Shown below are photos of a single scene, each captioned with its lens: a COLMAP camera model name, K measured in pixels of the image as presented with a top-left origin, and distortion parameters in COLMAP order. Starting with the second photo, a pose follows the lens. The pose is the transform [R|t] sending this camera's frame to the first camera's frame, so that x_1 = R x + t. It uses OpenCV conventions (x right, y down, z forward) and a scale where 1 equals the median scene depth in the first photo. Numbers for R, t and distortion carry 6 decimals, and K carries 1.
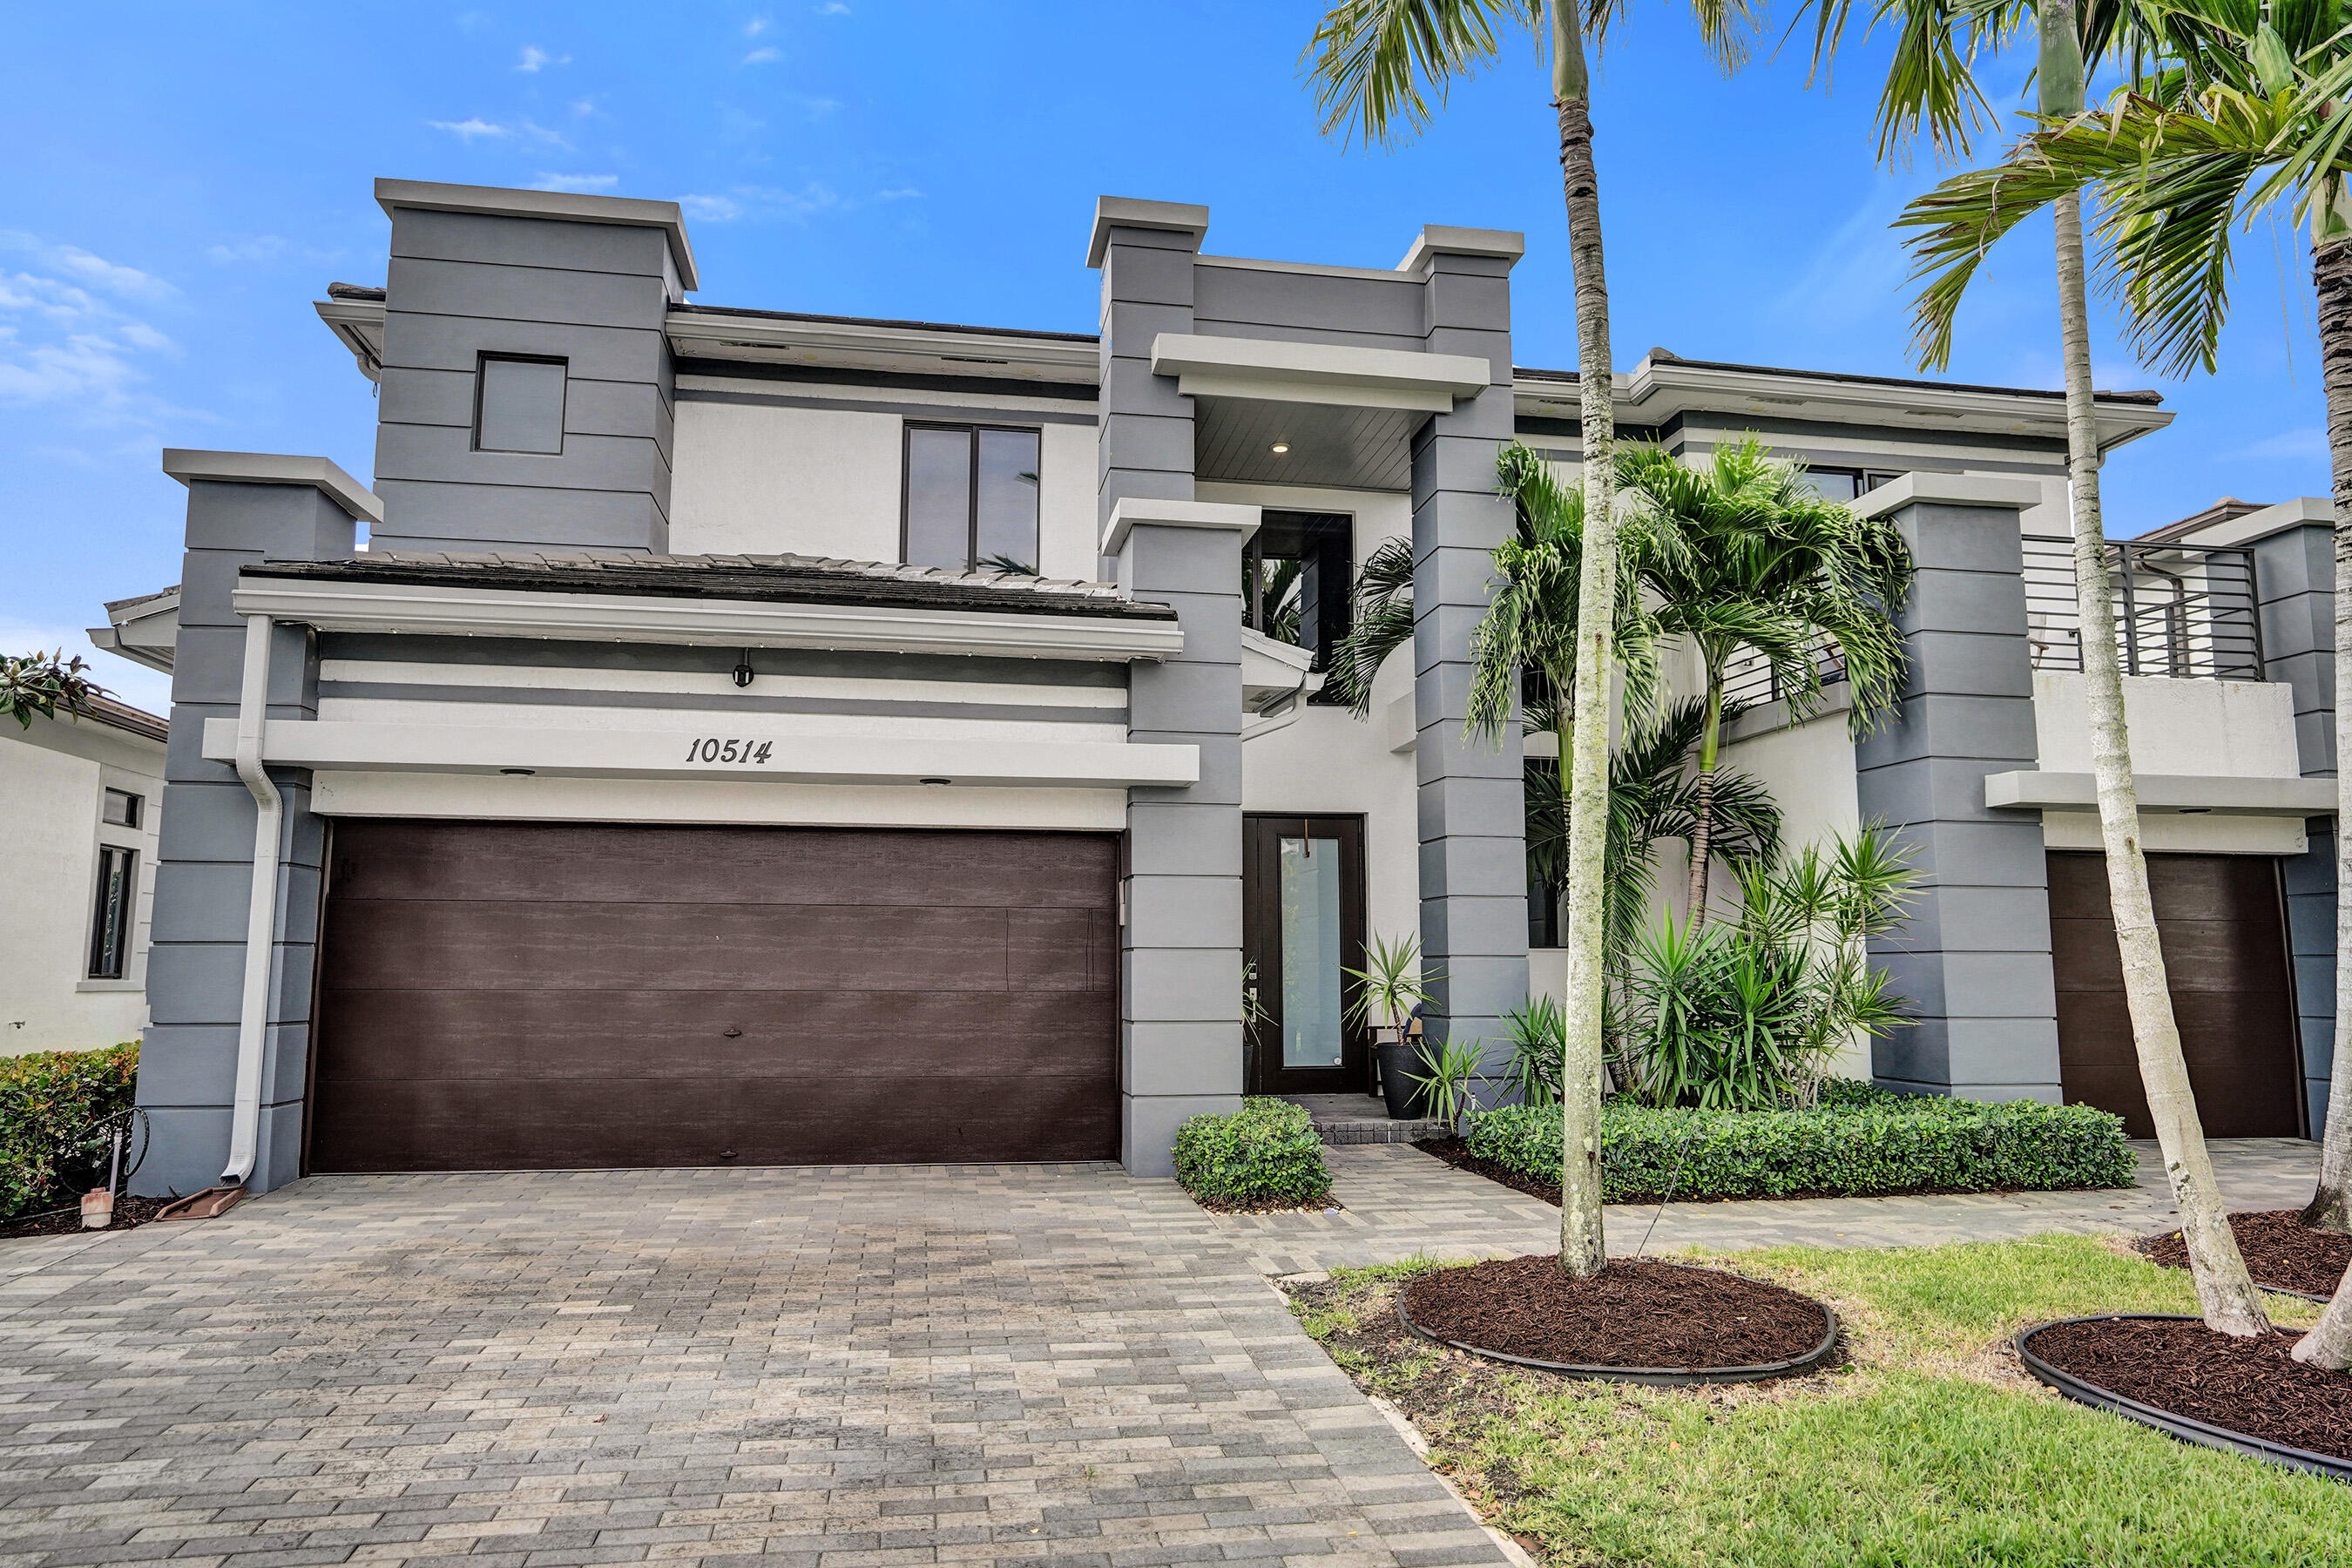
lens RADIAL K [[1451.0, 0, 1176.0], [0, 1451.0, 784.0], [0, 0, 1]] dist [-0.027444, 0.033697]
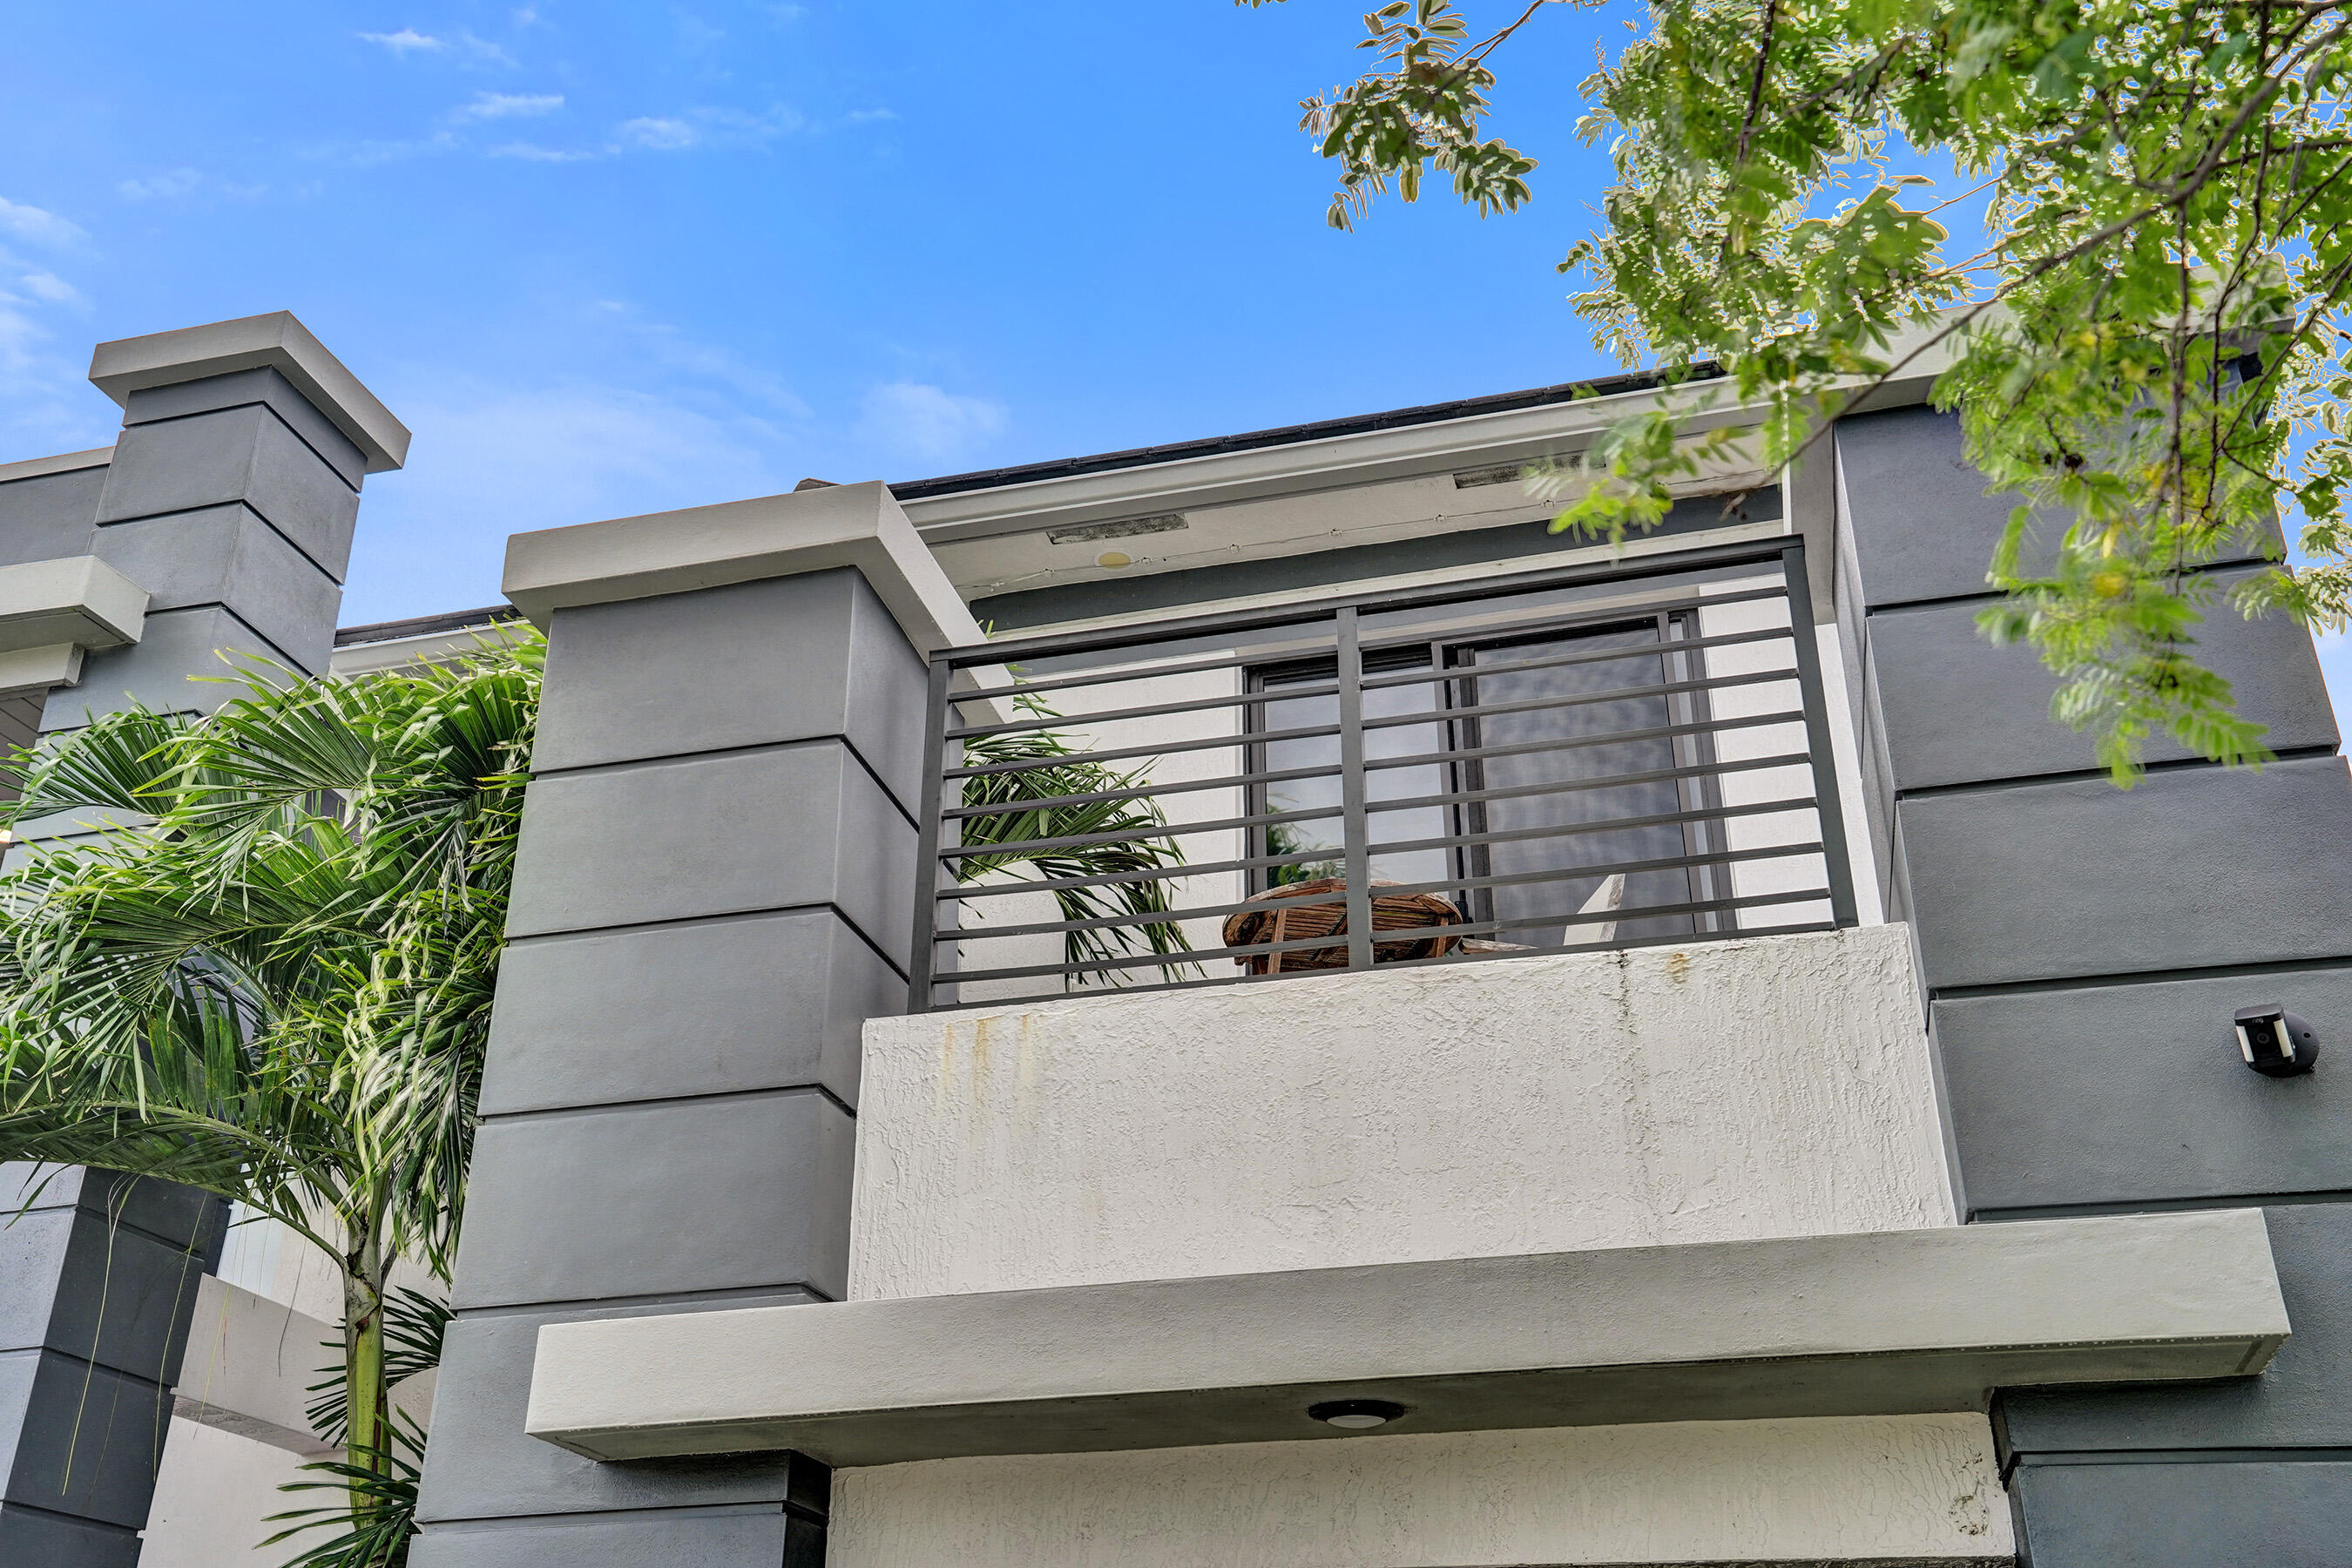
lens RADIAL K [[2165.0, 0, 1176.0], [0, 2165.0, 784.0], [0, 0, 1]] dist [0.046675, -0.001256]
pose [[0.905624, -0.200588, -0.373645, 0.869796], [0.067005, 0.937679, -0.340982, 0.044157], [0.418756, 0.283765, 0.862625, 0.622819]]
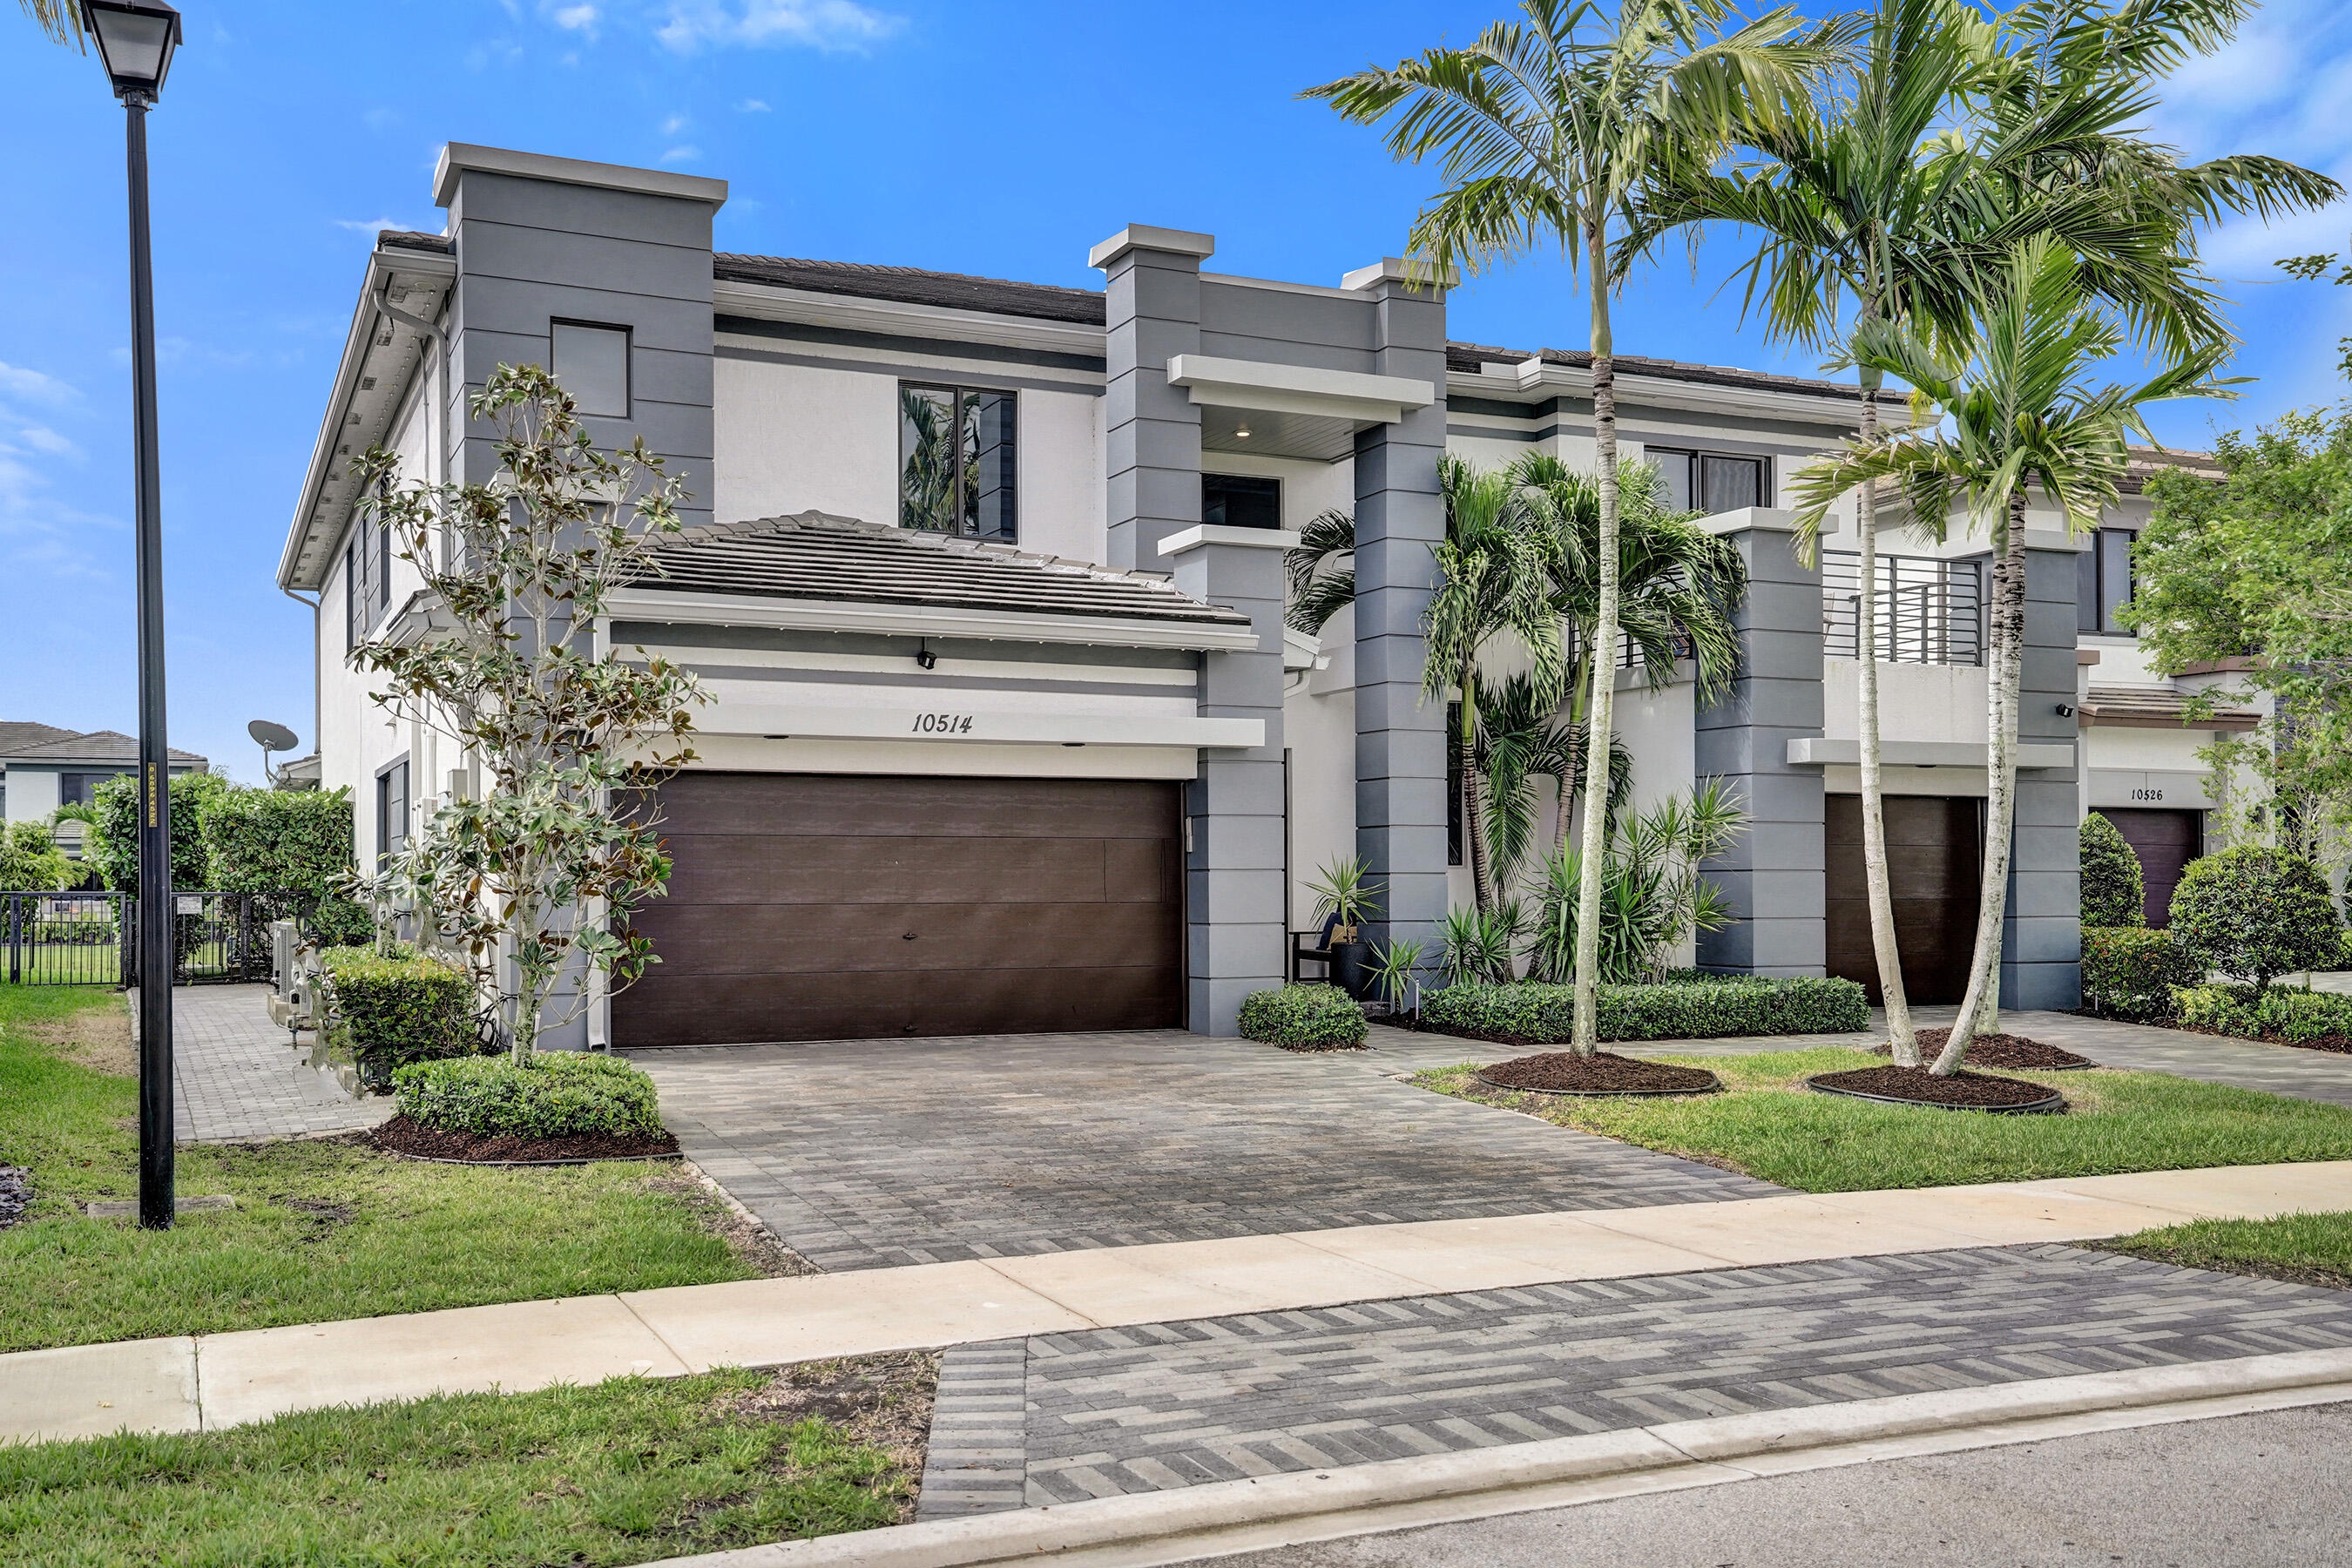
lens RADIAL K [[2111.1, 0, 1165.0], [0, 2111.1, 827.5], [0, 0, 1]] dist [0.050996, 0.001162]
pose [[0.968219, 0.002433, 0.250090, -0.491580], [-0.028008, 0.994718, 0.098755, -0.103116], [-0.248529, -0.102621, 0.963173, -0.761349]]
